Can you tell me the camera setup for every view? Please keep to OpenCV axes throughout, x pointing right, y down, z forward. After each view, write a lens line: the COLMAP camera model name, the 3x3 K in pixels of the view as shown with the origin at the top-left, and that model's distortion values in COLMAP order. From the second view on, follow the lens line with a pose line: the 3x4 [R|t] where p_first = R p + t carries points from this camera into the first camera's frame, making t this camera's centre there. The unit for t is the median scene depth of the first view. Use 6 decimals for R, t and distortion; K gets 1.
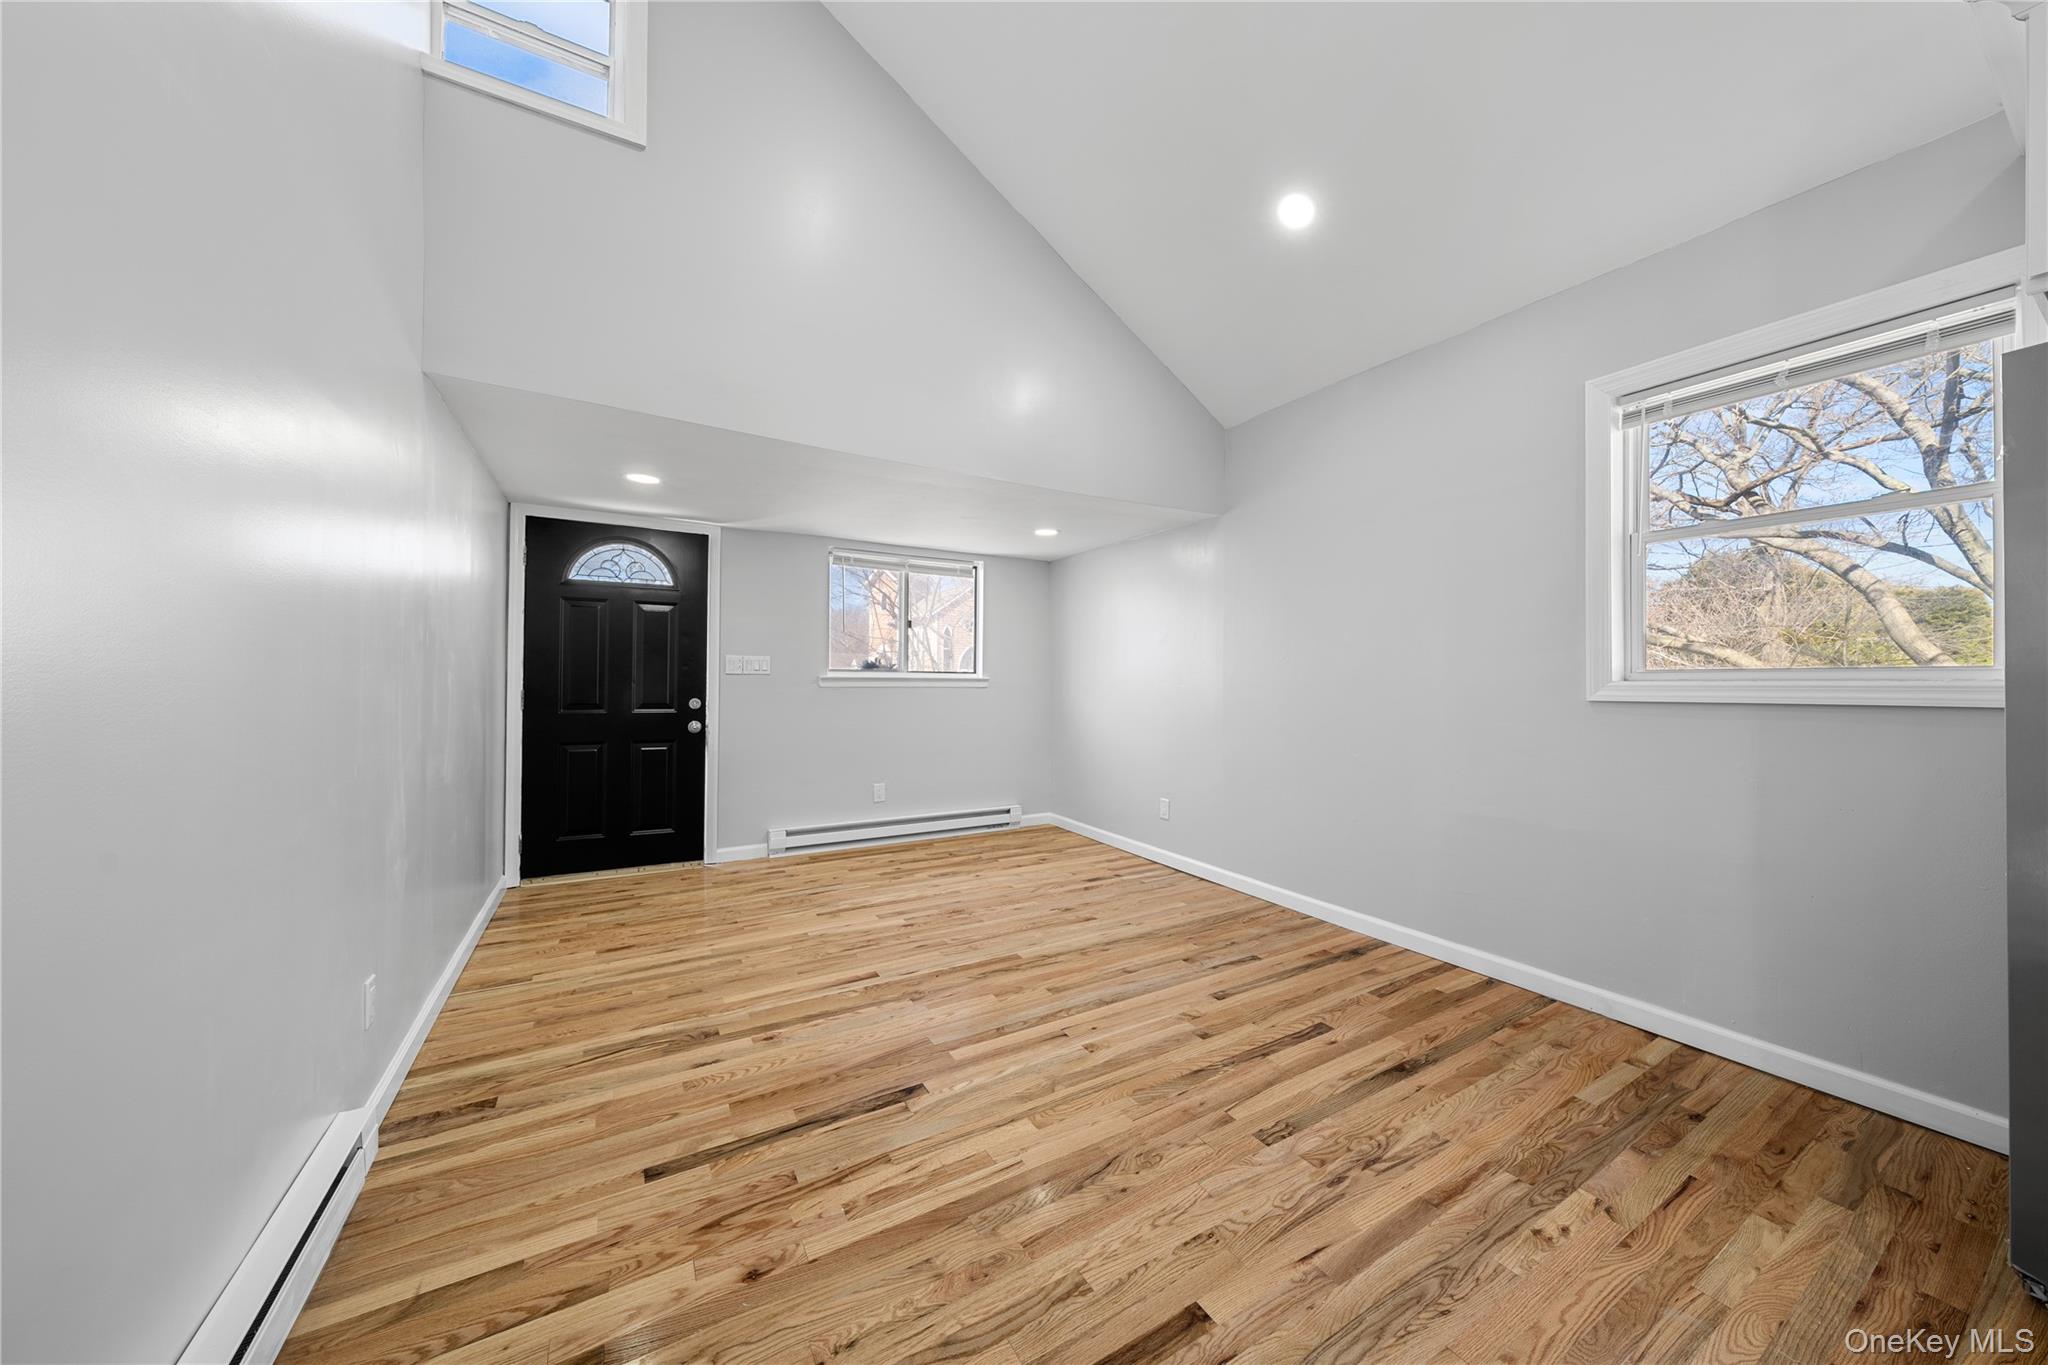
lens RADIAL K [[692.2, 0, 1028.0], [0, 692.2, 675.1], [0, 0, 1]] dist [-0.001741, 0.000176]
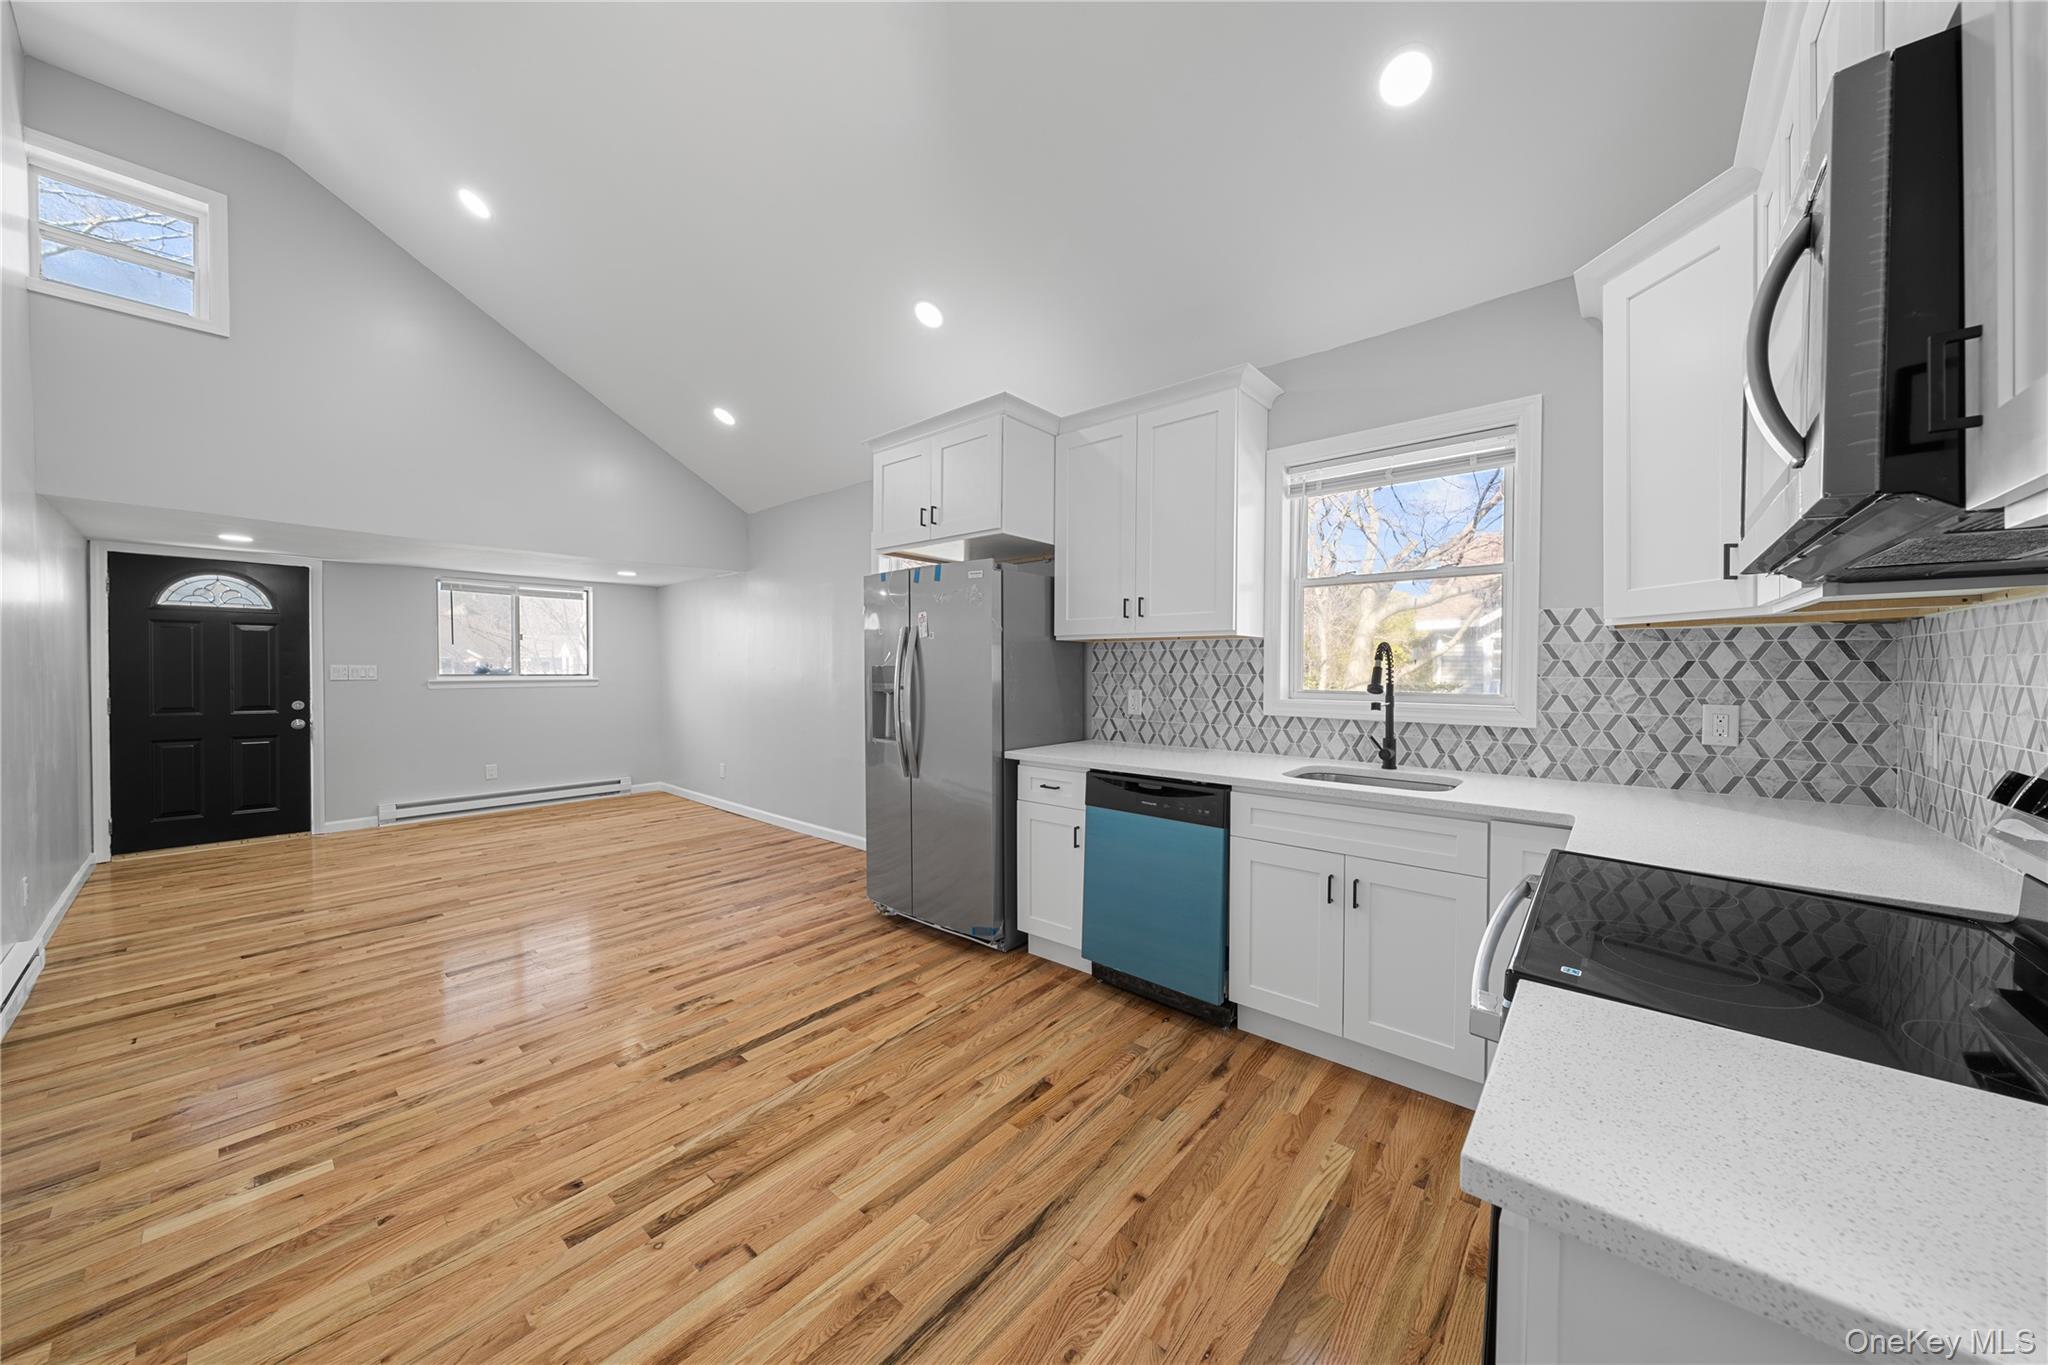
lens RADIAL K [[692.2, 0, 1028.0], [0, 692.2, 675.1], [0, 0, 1]] dist [-0.001741, 0.000176]
pose [[0.945148, -0.009245, 0.326512, 0.505554], [0.001682, 0.999724, 0.023438, -0.057294], [-0.326639, -0.021603, 0.944902, -0.855614]]
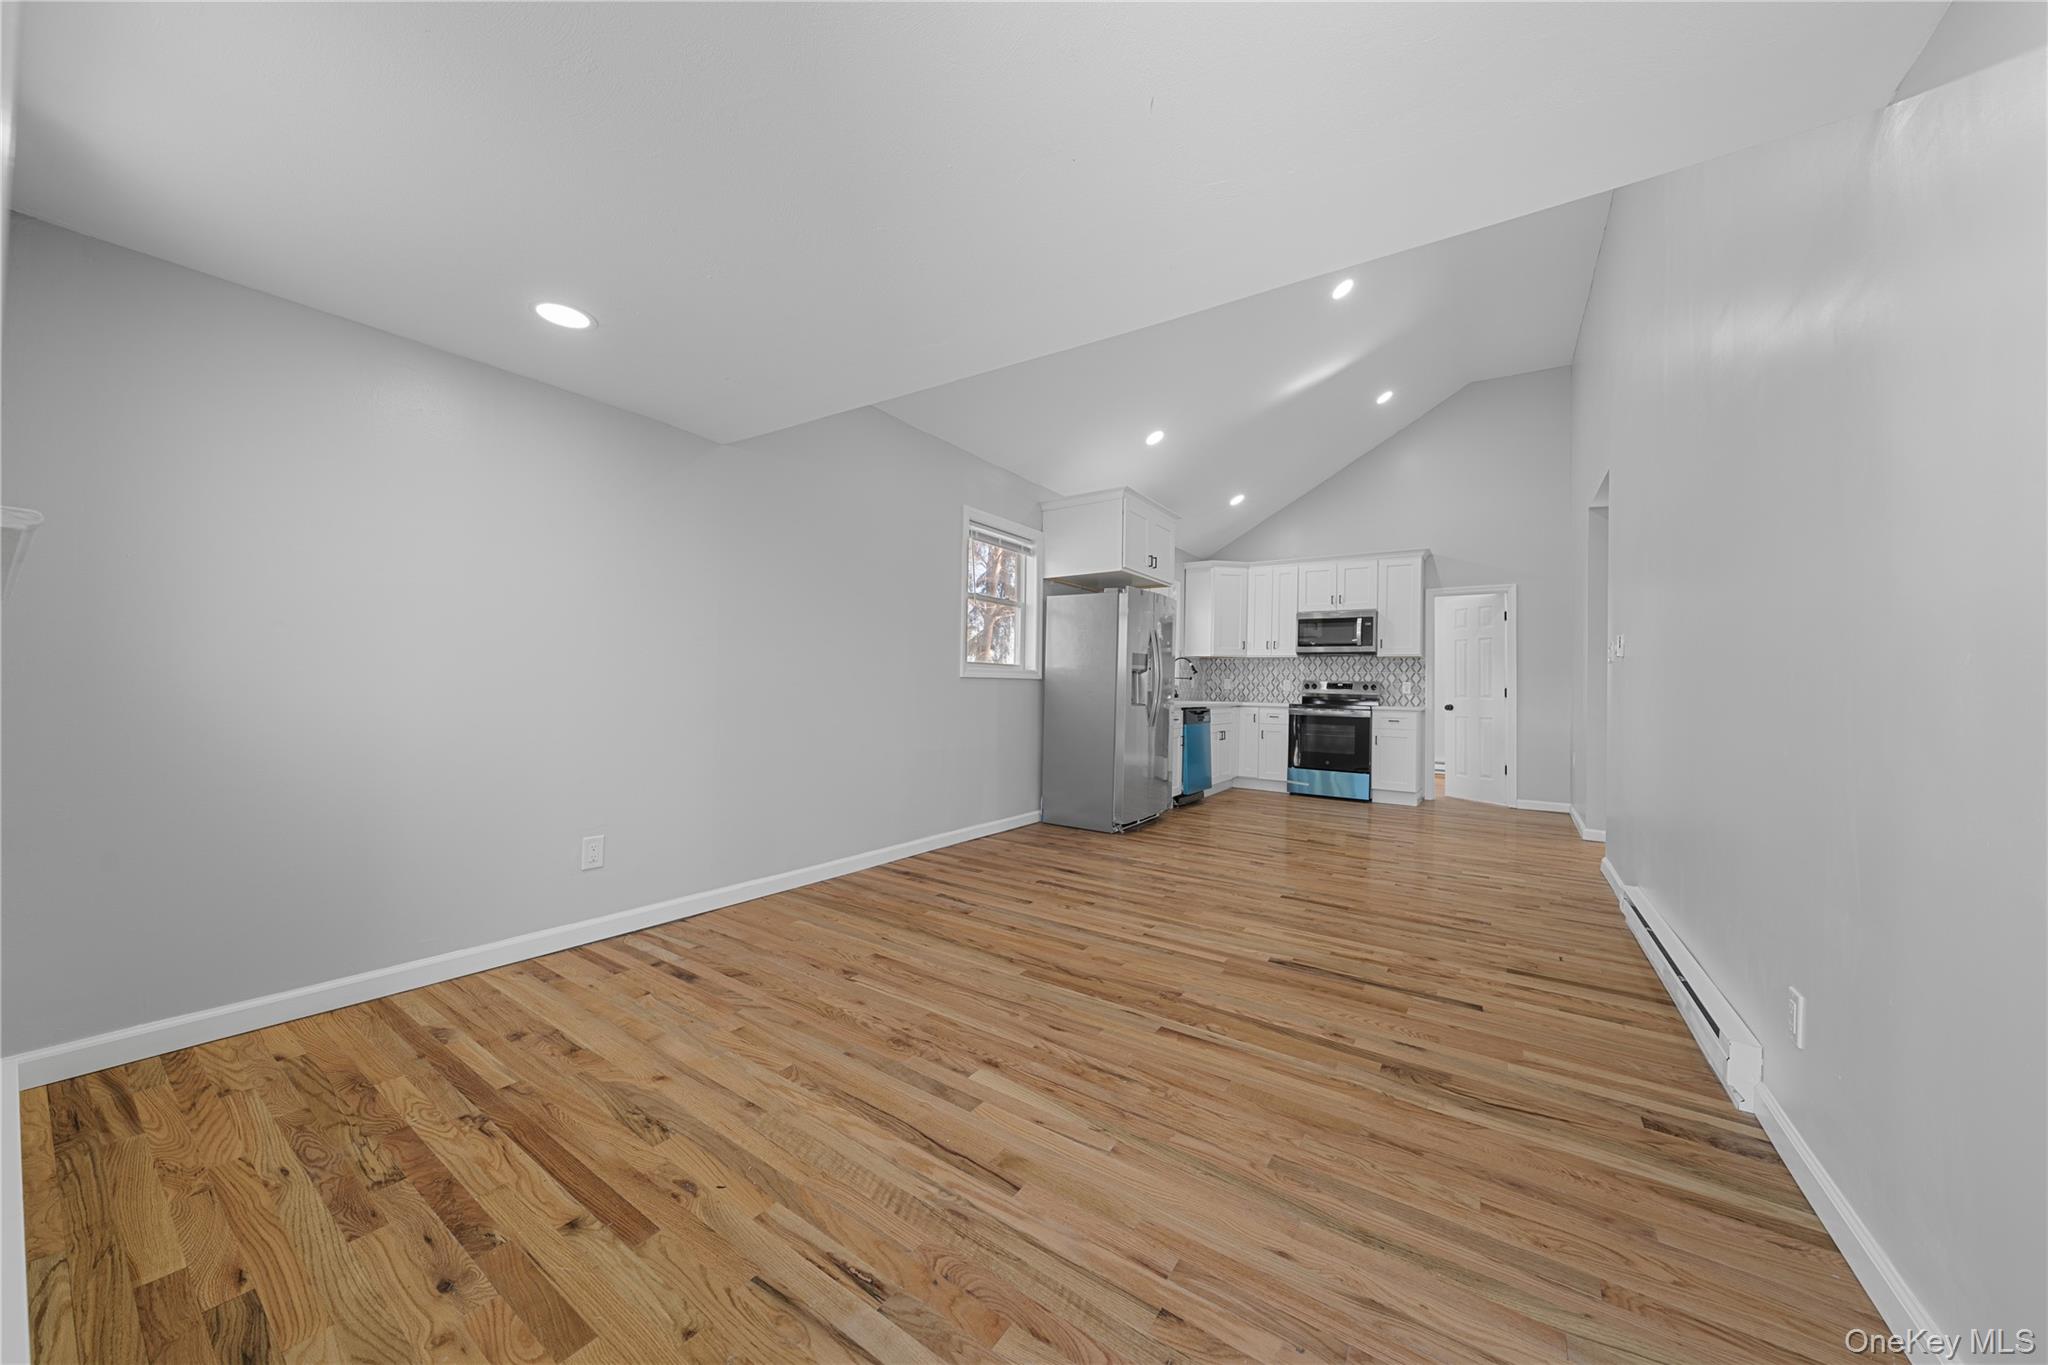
lens RADIAL K [[692.2, 0, 1028.0], [0, 692.2, 675.1], [0, 0, 1]] dist [-0.001741, 0.000176]
pose [[-0.429588, -0.001155, 0.903024, -0.820276], [-0.032116, 0.999386, -0.014000, 0.045165], [-0.902454, -0.035016, -0.429361, 1.414202]]
